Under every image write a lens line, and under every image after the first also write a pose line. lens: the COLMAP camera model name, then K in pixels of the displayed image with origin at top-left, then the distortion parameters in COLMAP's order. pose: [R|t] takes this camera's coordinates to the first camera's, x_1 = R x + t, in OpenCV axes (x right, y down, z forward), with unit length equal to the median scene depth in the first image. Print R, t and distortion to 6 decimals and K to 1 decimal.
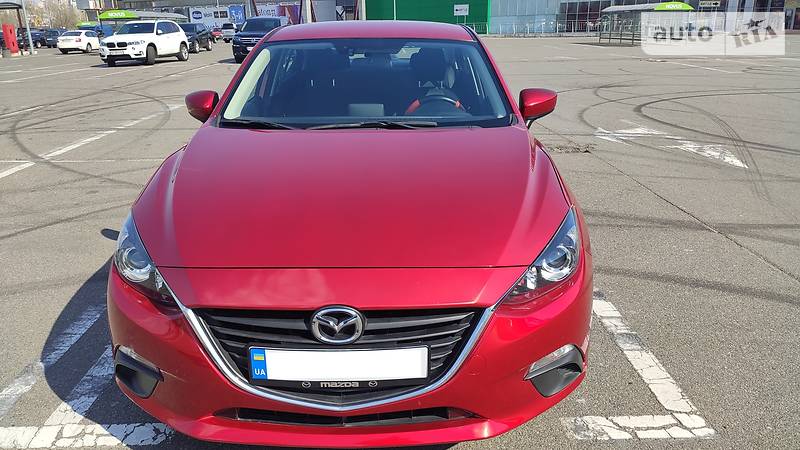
lens RADIAL K [[610.6, 0, 400.5], [0, 610.6, 202.2], [0, 0, 1]] dist [0.091110, -0.132999]
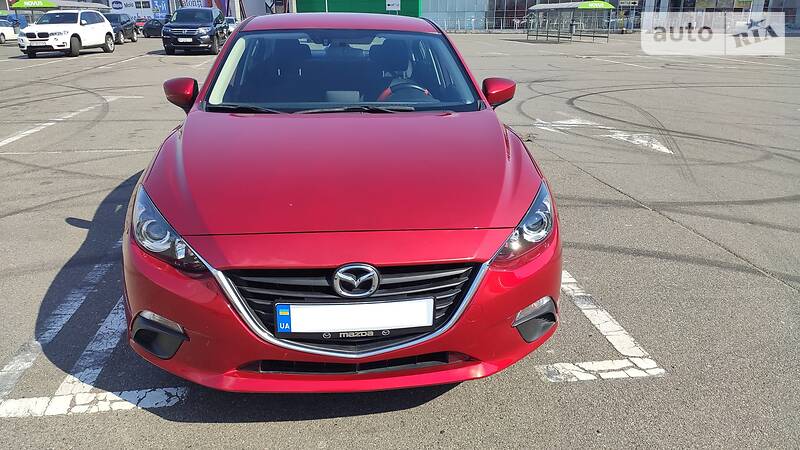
lens RADIAL K [[610.6, 0, 400.5], [0, 610.6, 202.2], [0, 0, 1]] dist [0.091110, -0.132999]
pose [[0.994030, -0.016855, 0.107794, -0.082179], [0.015995, 0.999833, 0.008837, 0.027282], [-0.107925, -0.007060, 0.994134, -0.077251]]
